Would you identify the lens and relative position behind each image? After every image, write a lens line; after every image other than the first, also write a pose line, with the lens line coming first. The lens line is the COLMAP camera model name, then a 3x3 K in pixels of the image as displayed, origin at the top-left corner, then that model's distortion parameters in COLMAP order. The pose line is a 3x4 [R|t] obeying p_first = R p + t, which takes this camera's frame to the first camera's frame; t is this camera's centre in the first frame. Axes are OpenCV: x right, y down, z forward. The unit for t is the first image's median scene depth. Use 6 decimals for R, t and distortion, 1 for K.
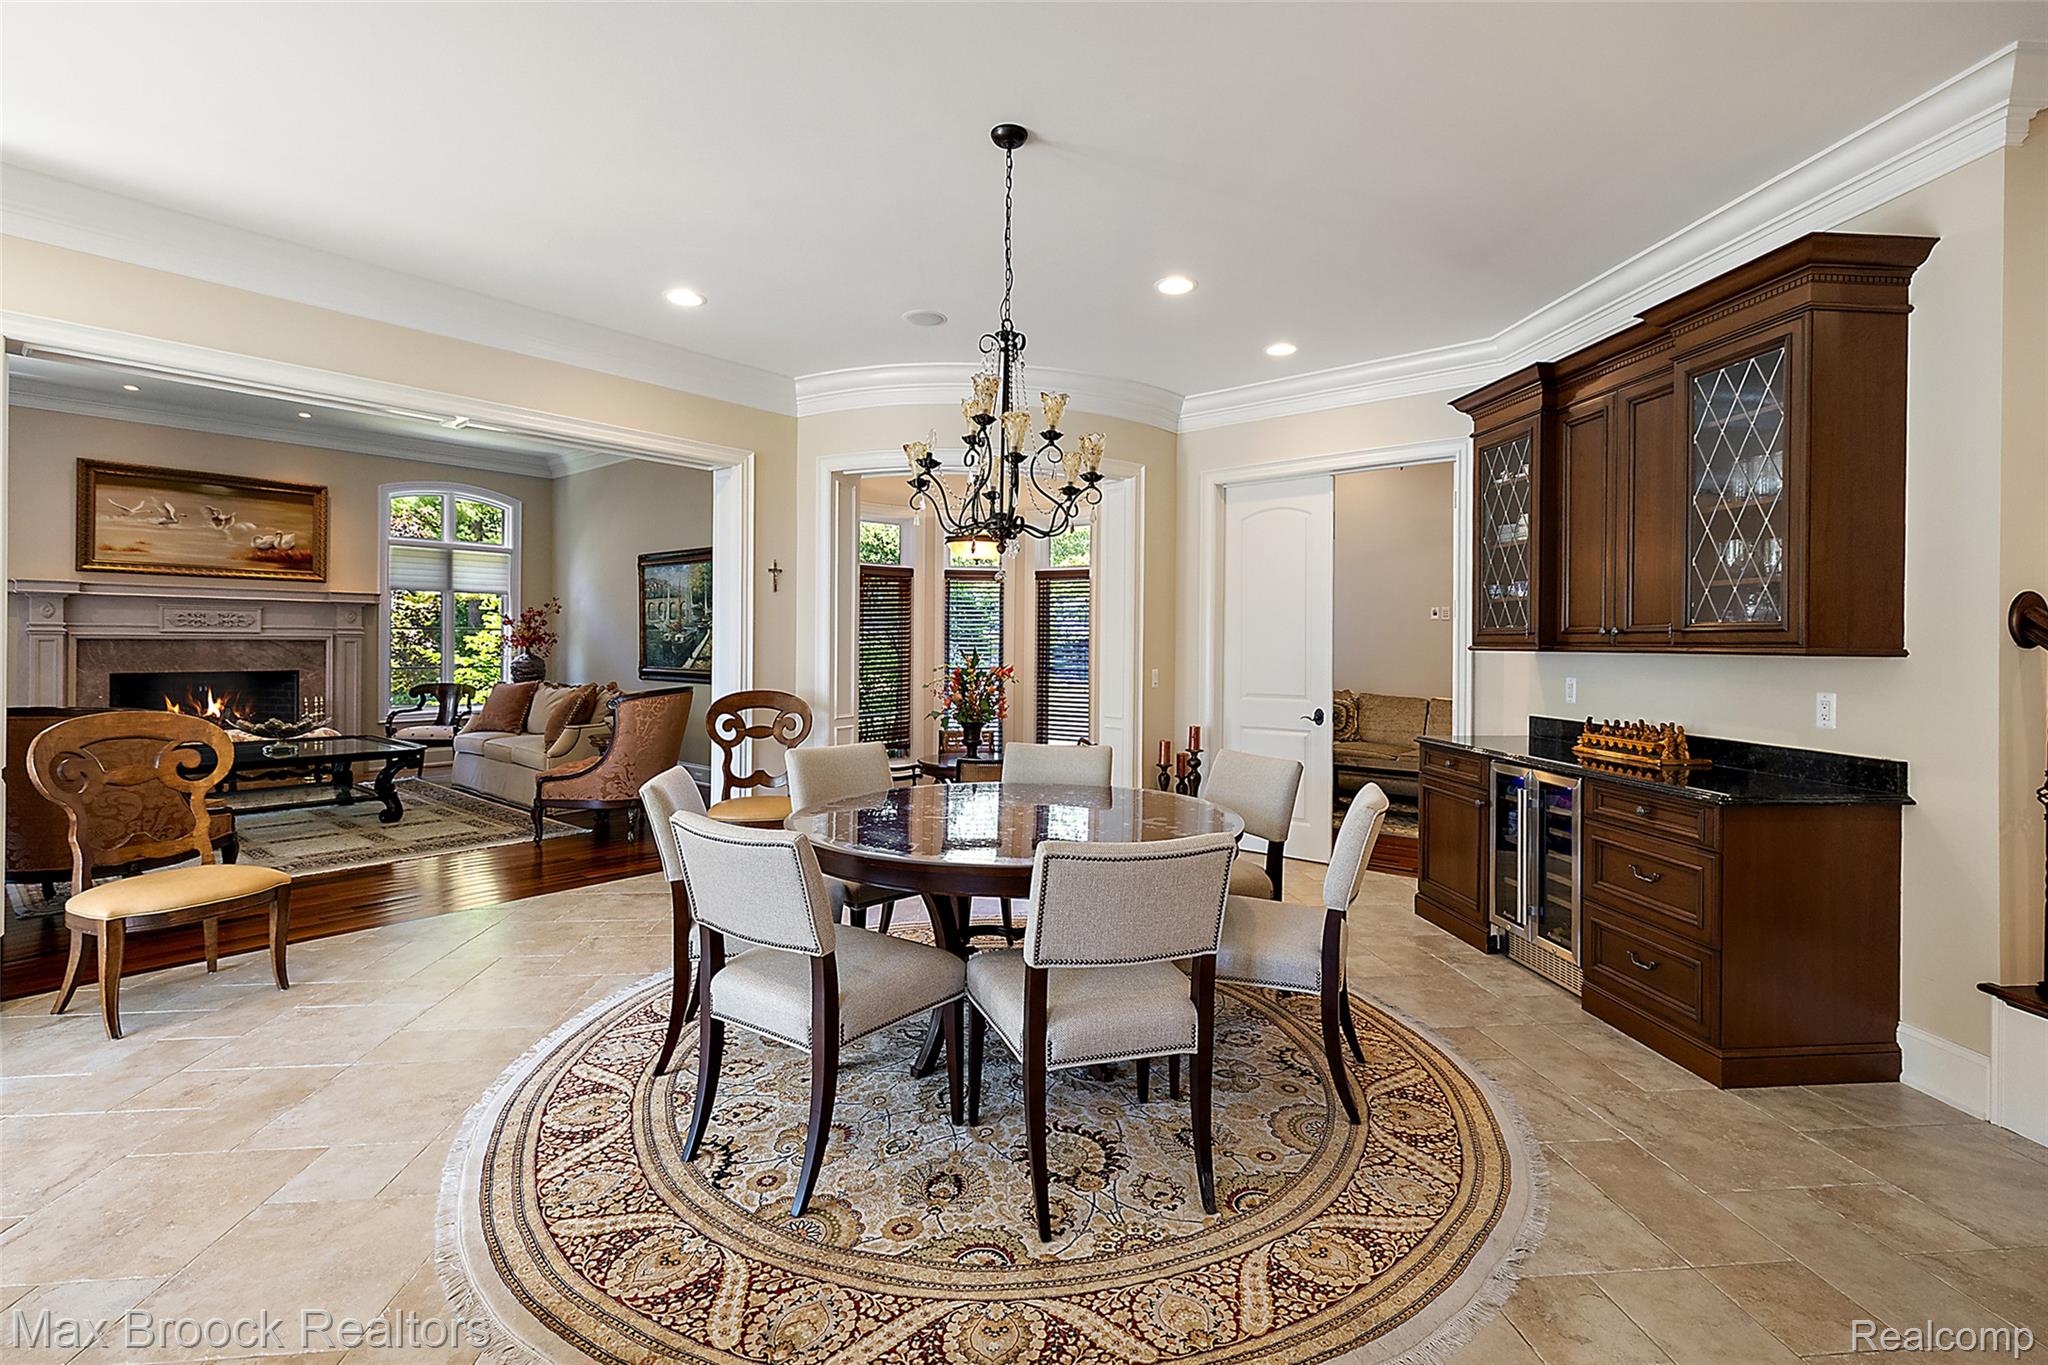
lens RADIAL K [[899.2, 0, 1042.2], [0, 899.2, 643.1], [0, 0, 1]] dist [-0.000199, -0.000130]
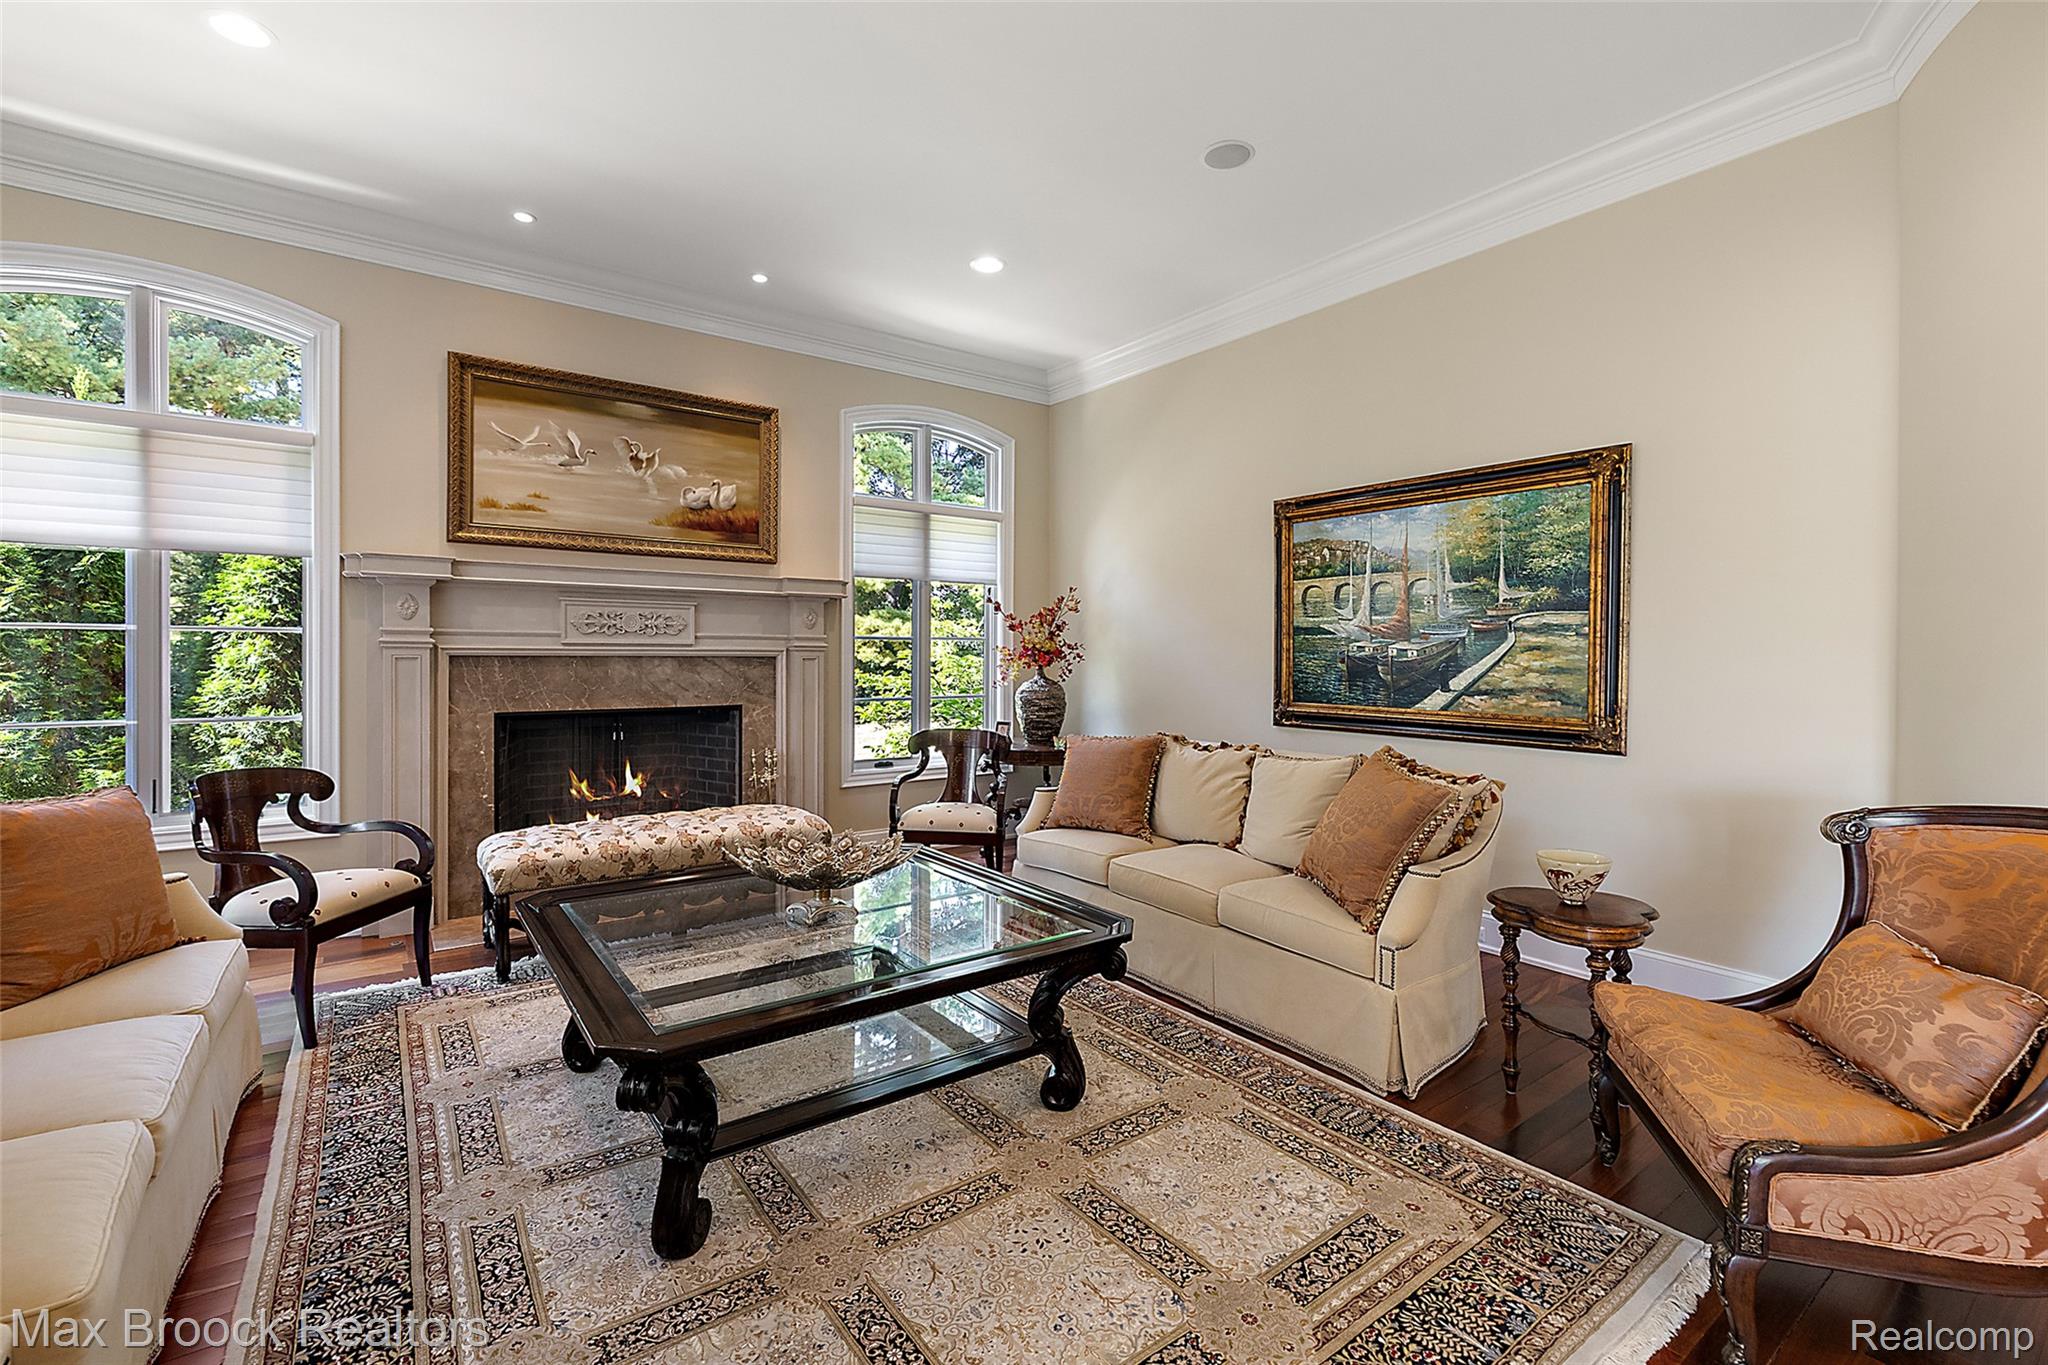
lens RADIAL K [[868.2, 0, 1022.1], [0, 868.2, 659.9], [0, 0, 1]] dist [0.000765, -0.000015]
pose [[0.967923, -0.001024, -0.251246, -0.506694], [0.002301, 0.999986, 0.004786, -0.003449], [0.251237, -0.005211, 0.967911, 0.485393]]
